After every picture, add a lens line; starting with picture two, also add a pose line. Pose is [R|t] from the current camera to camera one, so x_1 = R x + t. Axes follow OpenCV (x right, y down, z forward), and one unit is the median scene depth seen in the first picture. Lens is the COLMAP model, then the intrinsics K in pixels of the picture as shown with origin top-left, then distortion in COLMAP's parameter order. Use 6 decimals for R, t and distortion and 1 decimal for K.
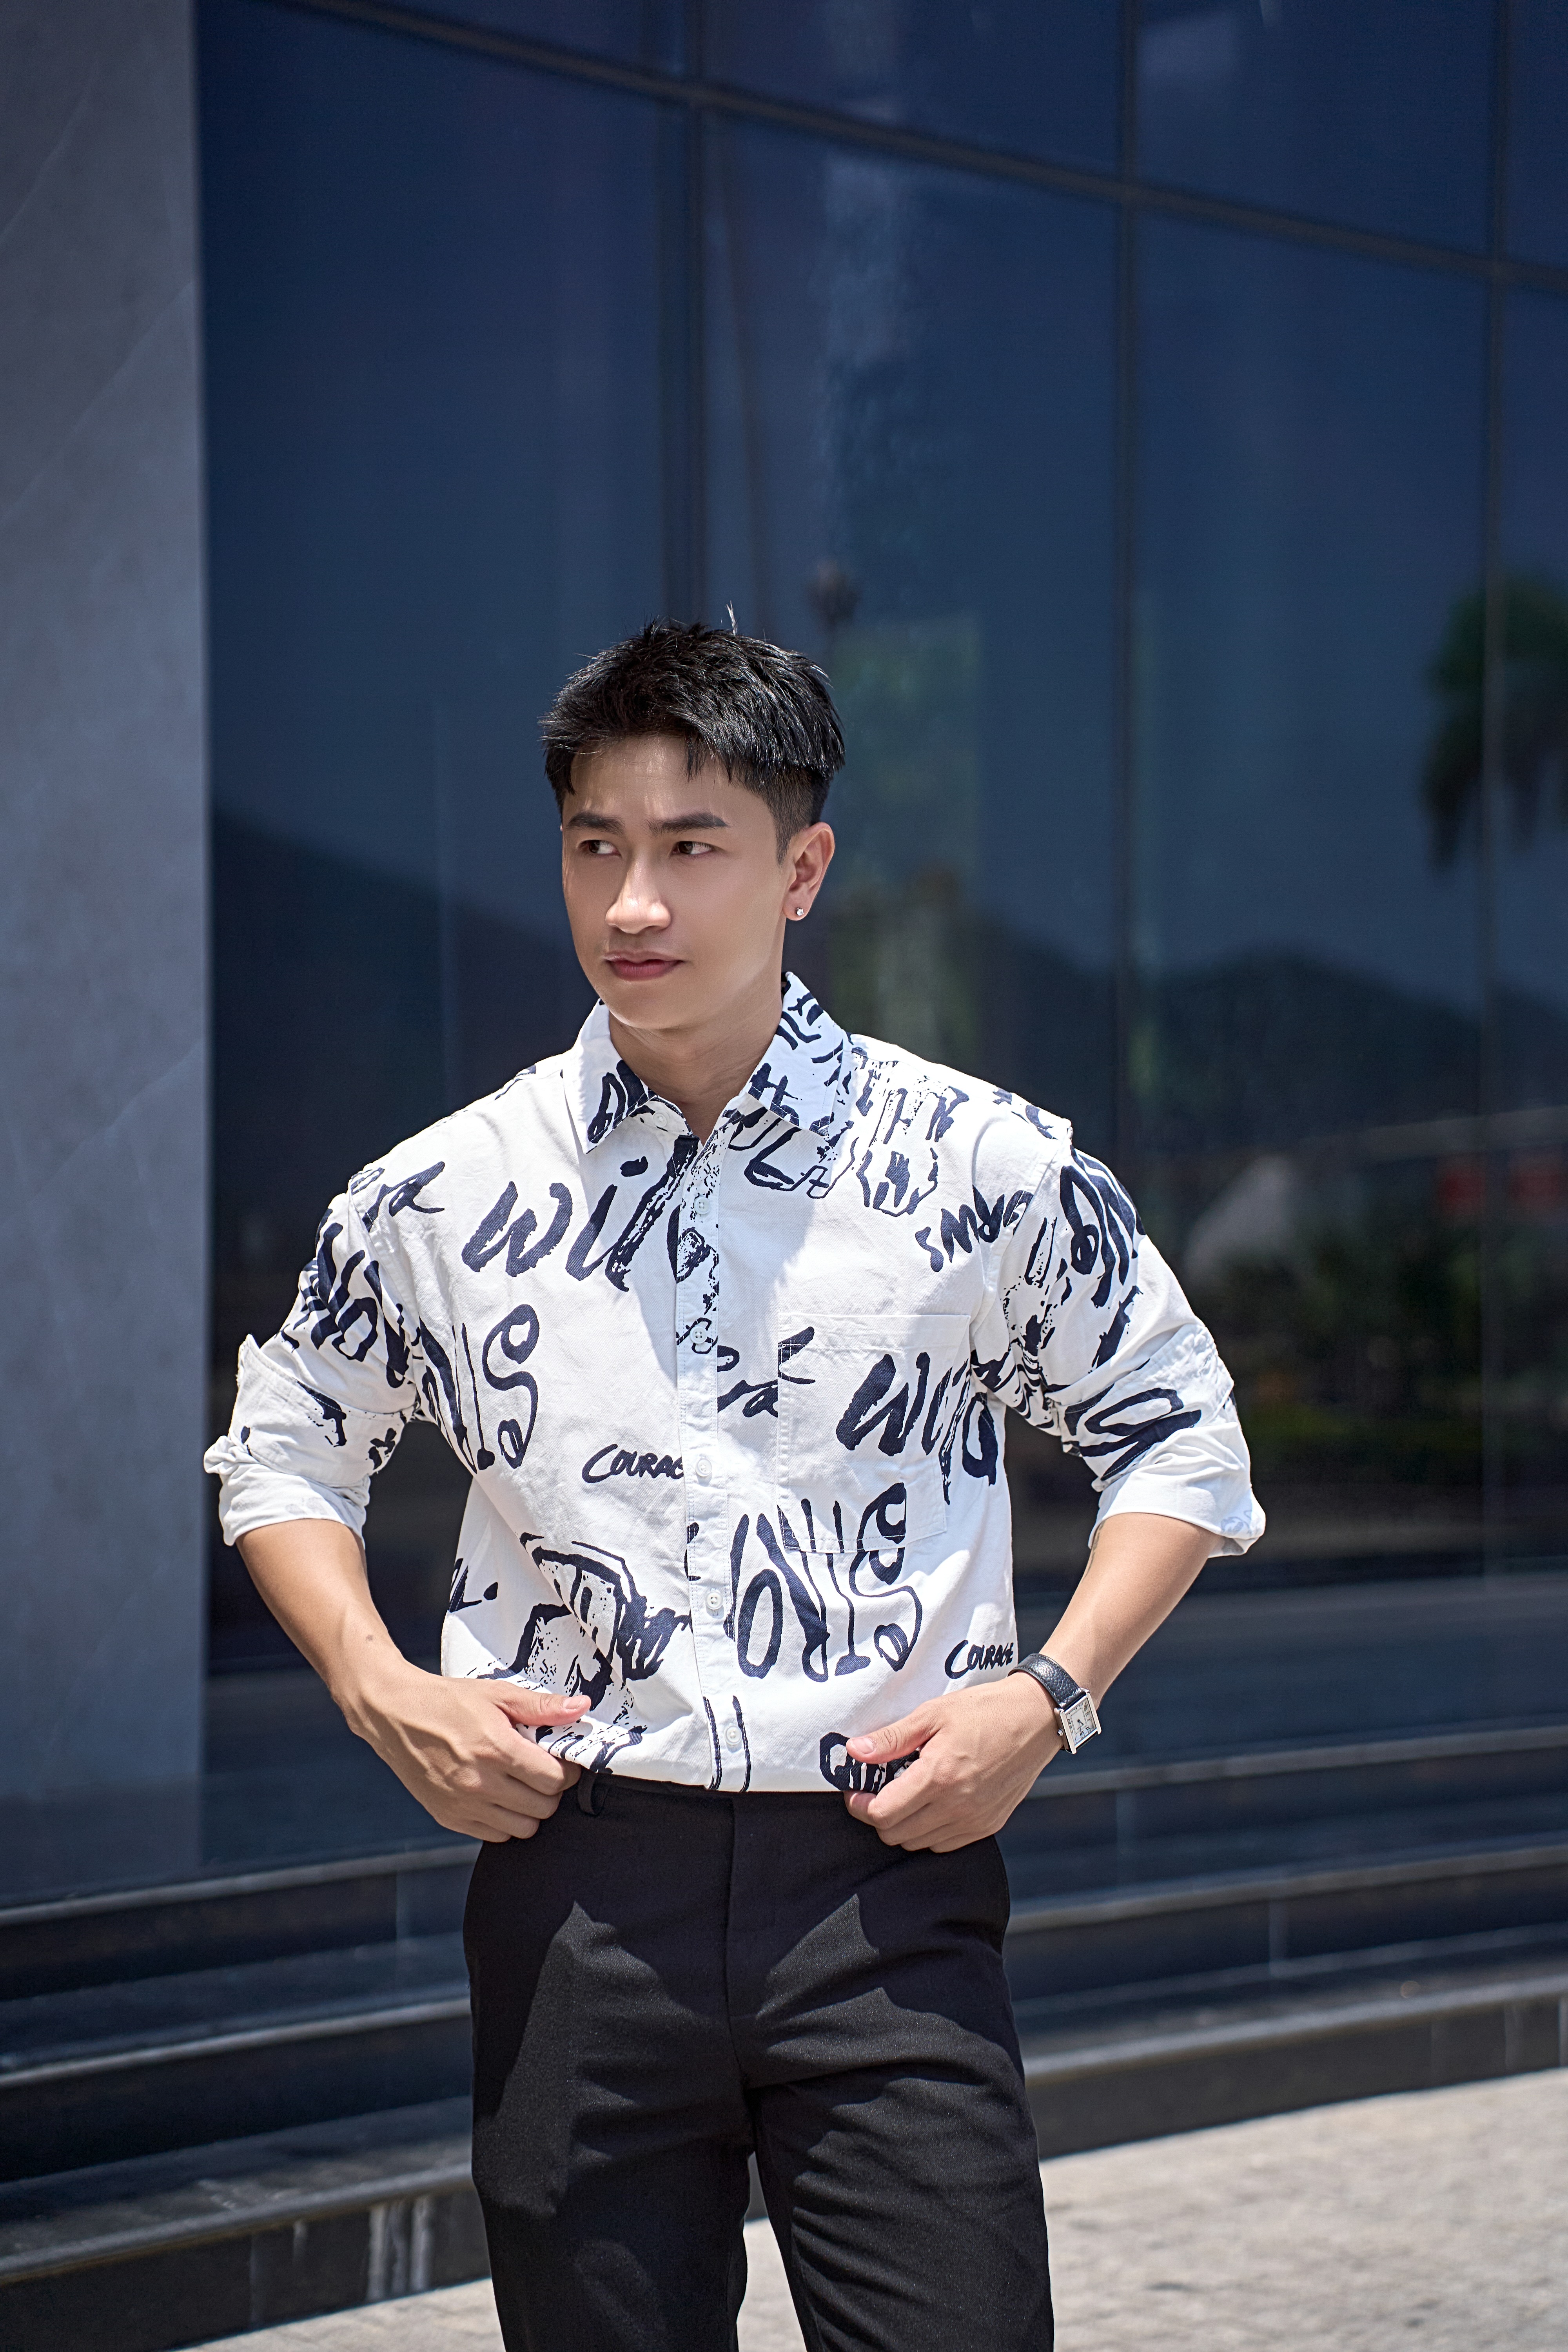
lens RADIAL K [[4817.4, 0, 794.0], [0, 4817.4, 1134.8], [0, 0, 1]] dist [0.529794, 0.766650]
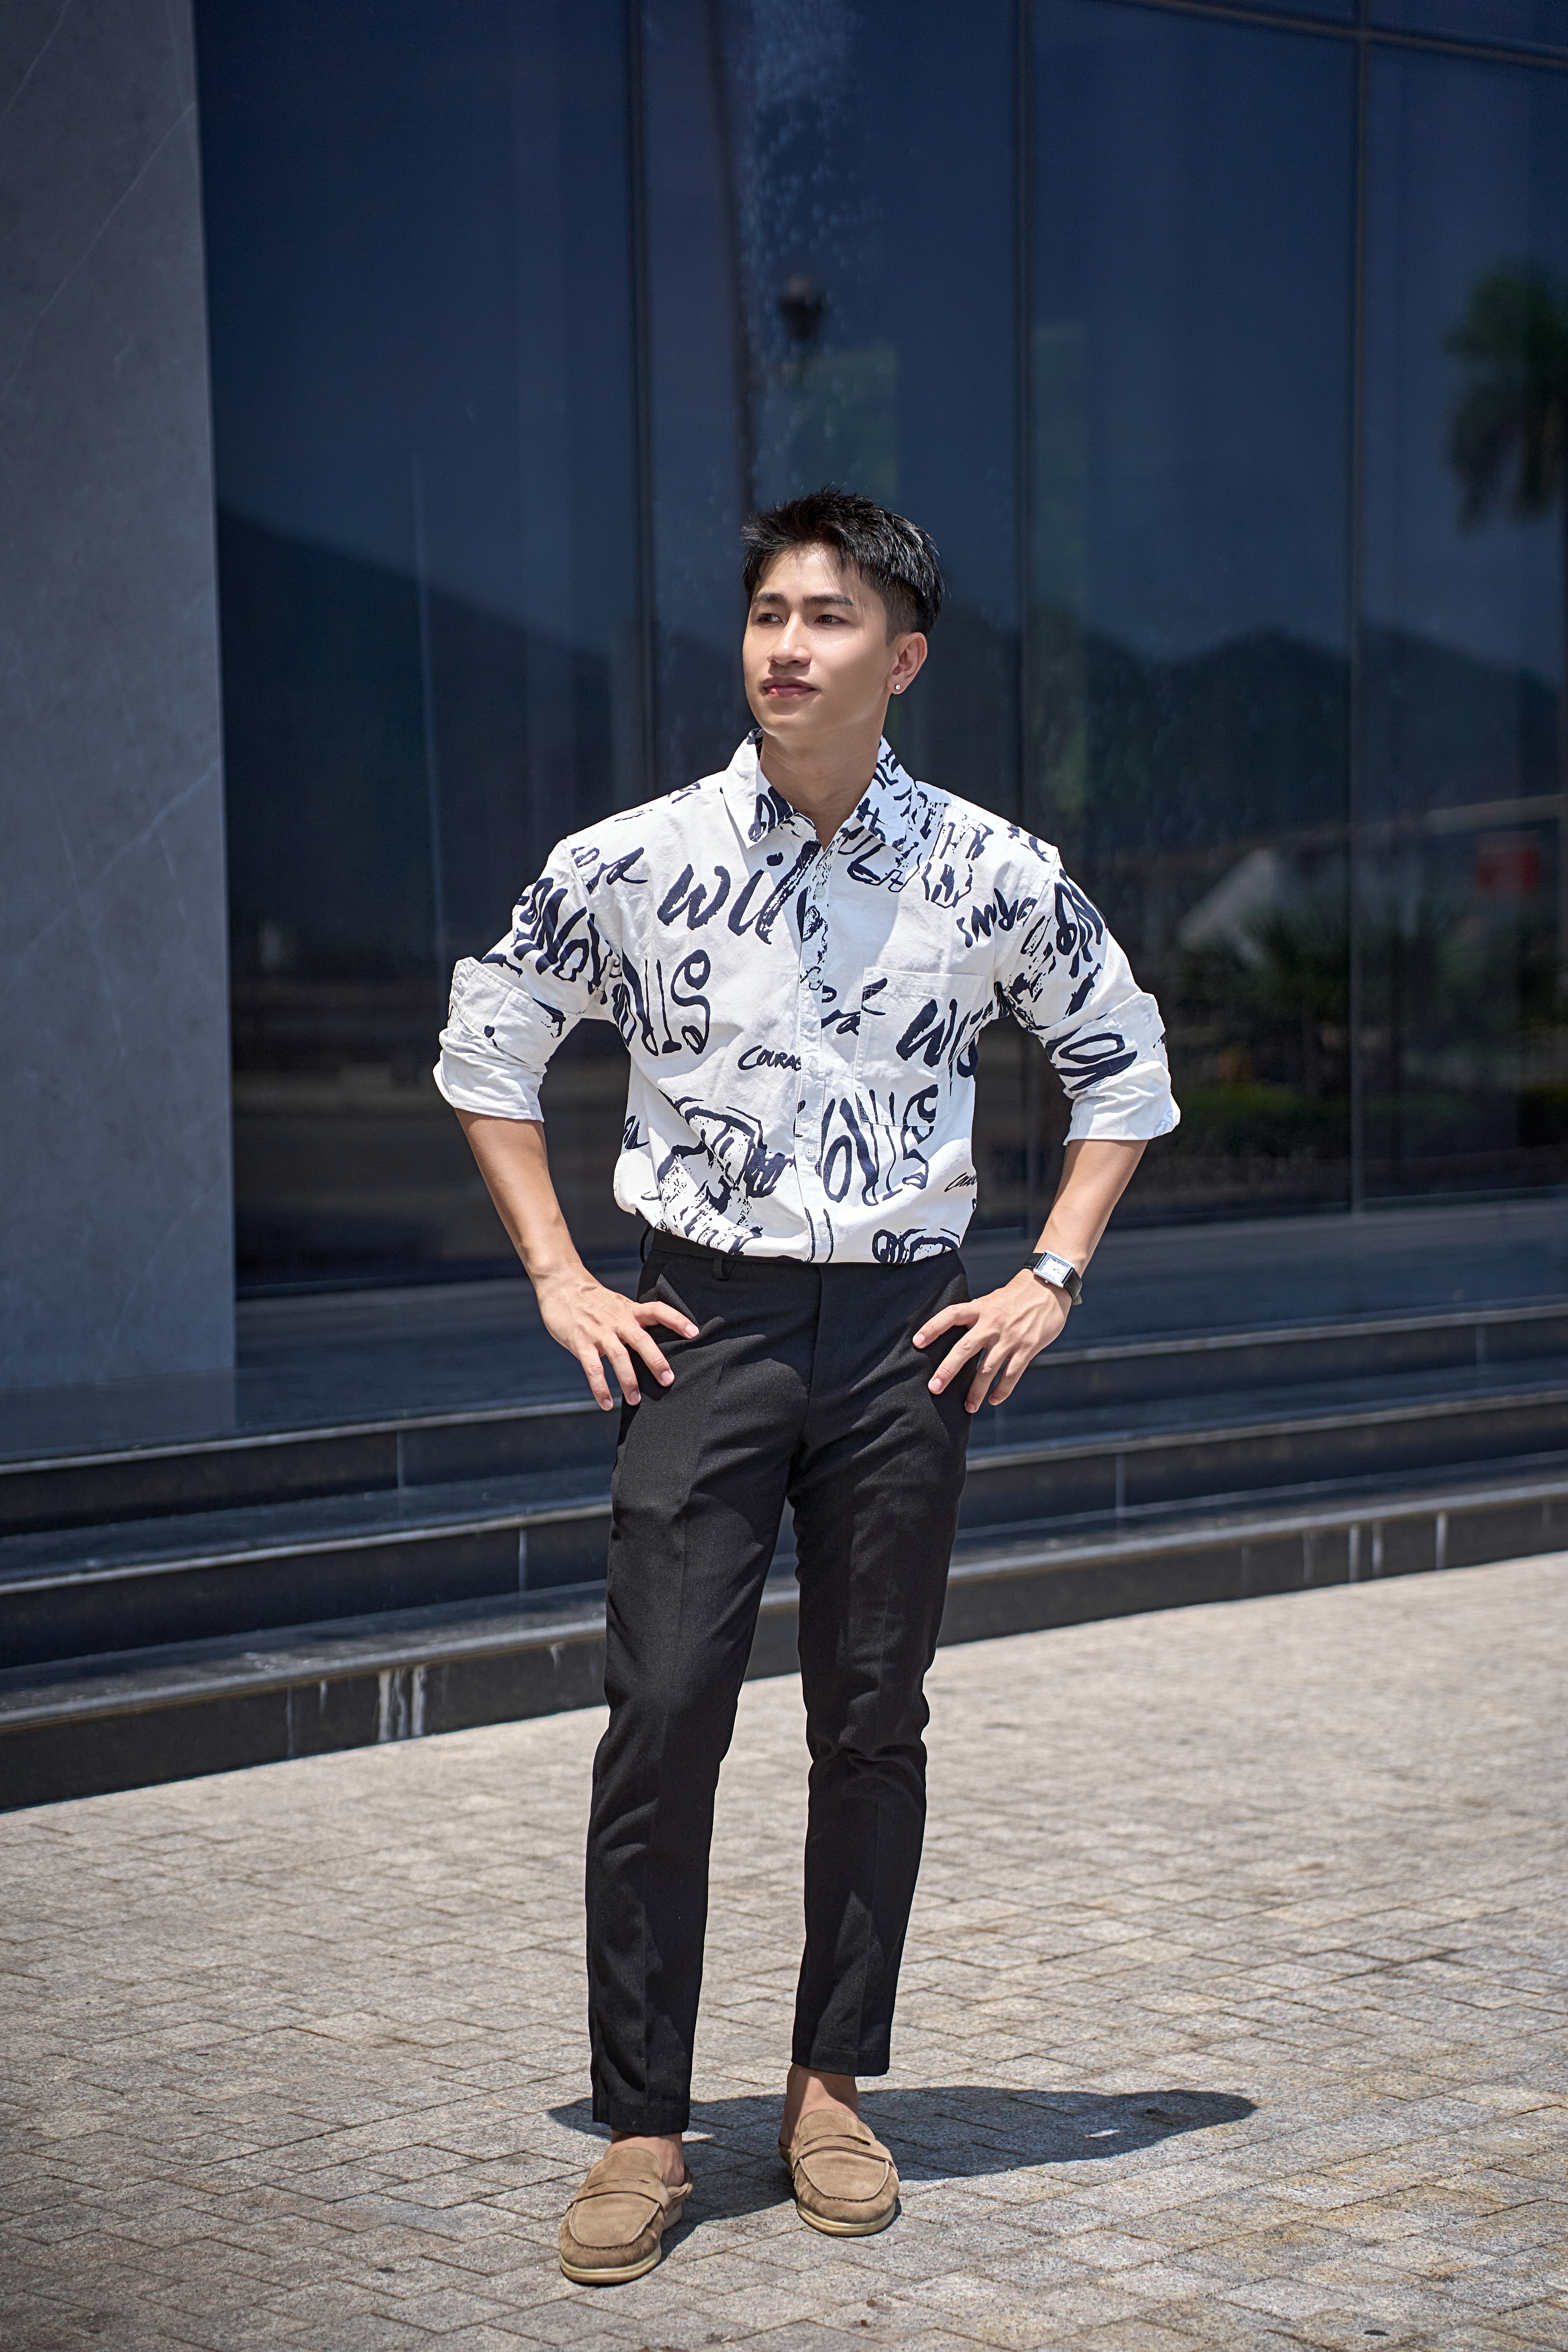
lens RADIAL K [[4817.4, 0, 794.0], [0, 4817.4, 1134.8], [0, 0, 1]] dist [0.529794, 0.766650]
pose [[0.999909, -0.012659, -0.004585, 0.027579], [0.012923, 0.997930, 0.062996, -0.001011], [0.003778, -0.063049, 0.998003, -0.229184]]
